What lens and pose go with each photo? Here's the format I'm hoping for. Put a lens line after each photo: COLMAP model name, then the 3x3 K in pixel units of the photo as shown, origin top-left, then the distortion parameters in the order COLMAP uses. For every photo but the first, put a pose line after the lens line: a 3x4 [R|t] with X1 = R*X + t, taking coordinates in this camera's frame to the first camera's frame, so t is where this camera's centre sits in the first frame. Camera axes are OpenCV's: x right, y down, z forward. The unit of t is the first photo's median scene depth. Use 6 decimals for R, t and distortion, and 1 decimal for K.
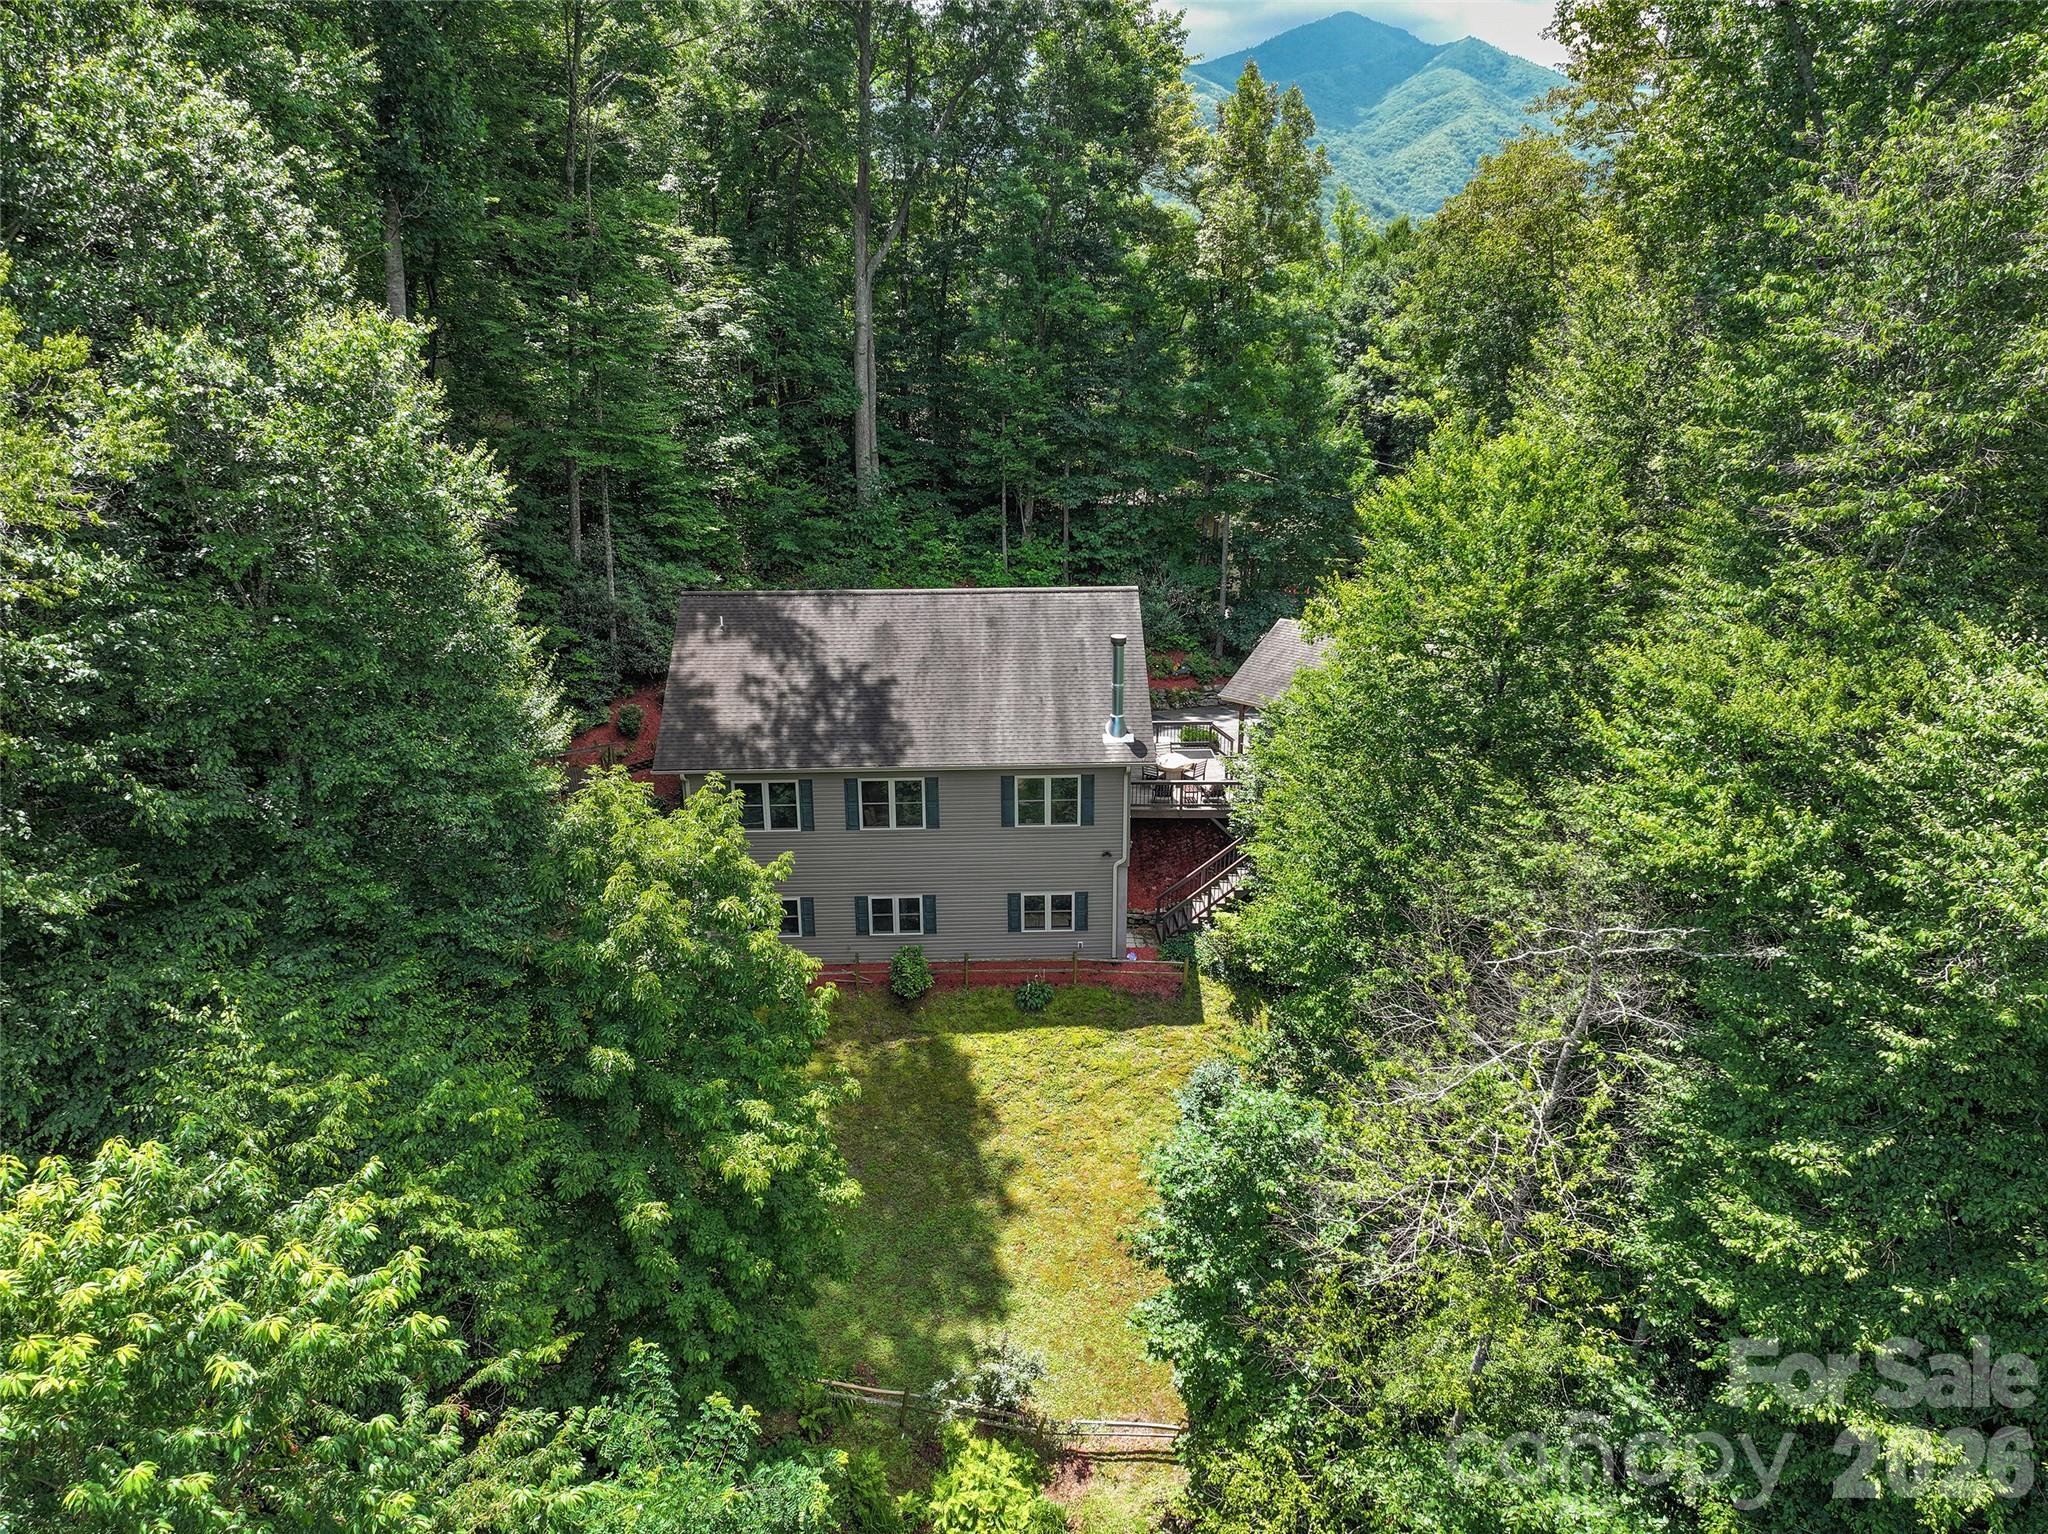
lens RADIAL K [[1434.2, 0, 1011.4], [0, 1434.2, 756.8], [0, 0, 1]] dist [-0.001676, 0.015767]
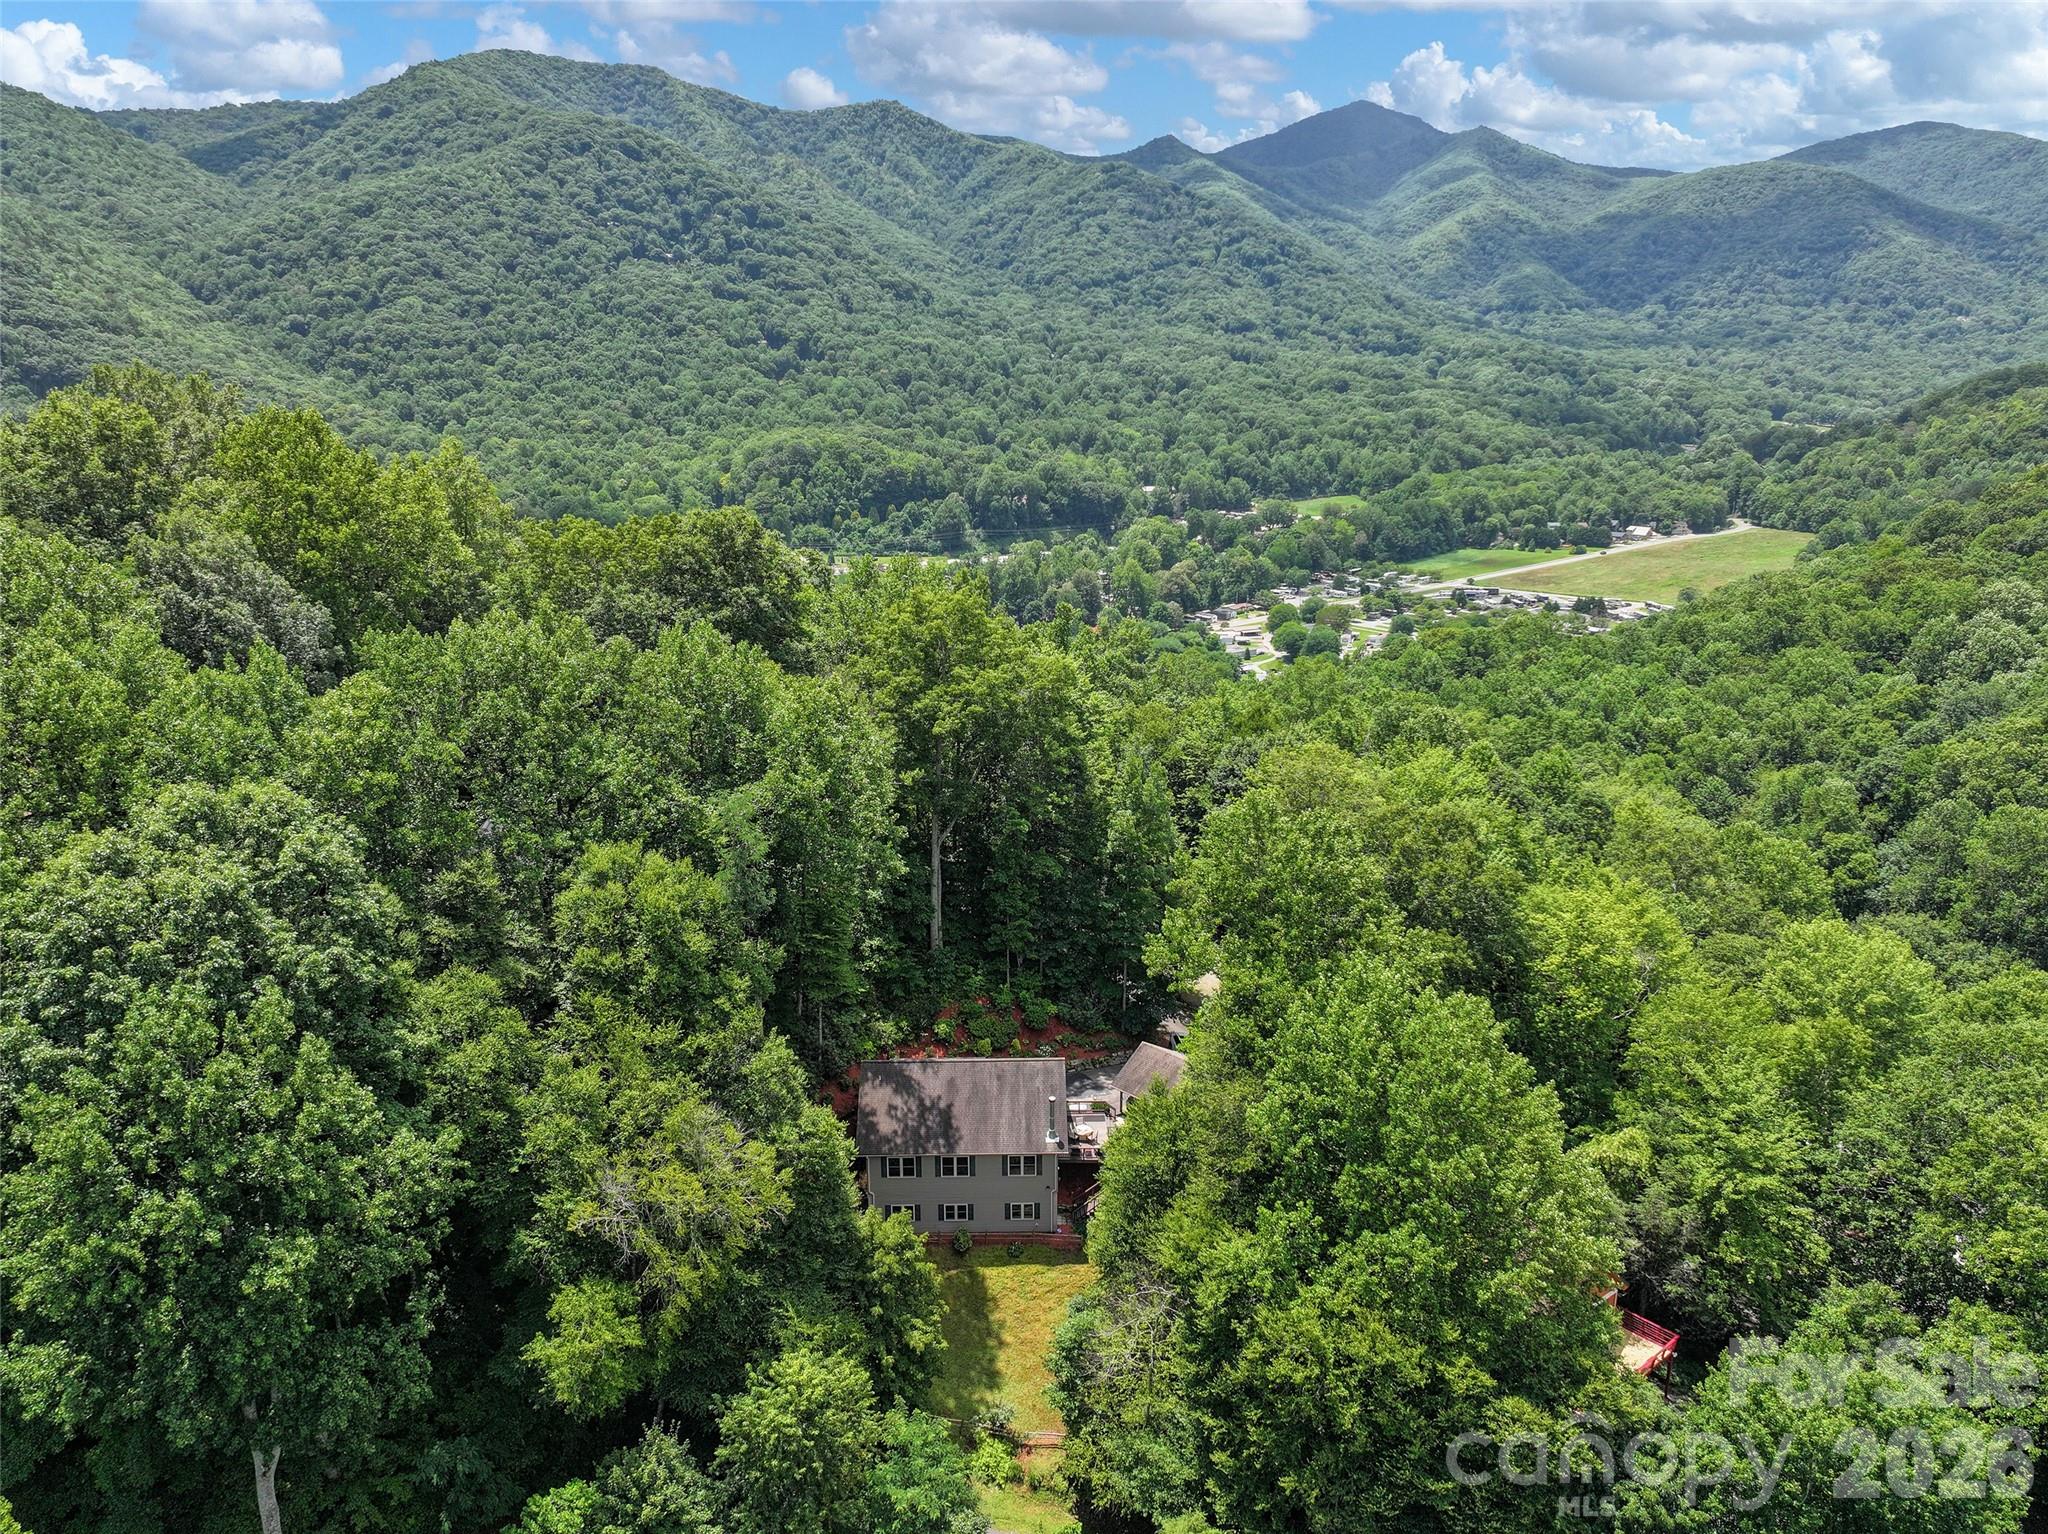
lens RADIAL K [[1434.2, 0, 1038.1], [0, 1434.2, 778.2], [0, 0, 1]] dist [-0.001676, 0.015767]
pose [[0.999958, 0.007522, 0.005179, 0.035237], [-0.007380, 0.999610, -0.026949, -0.538881], [-0.005380, 0.026909, 0.999623, -1.350456]]
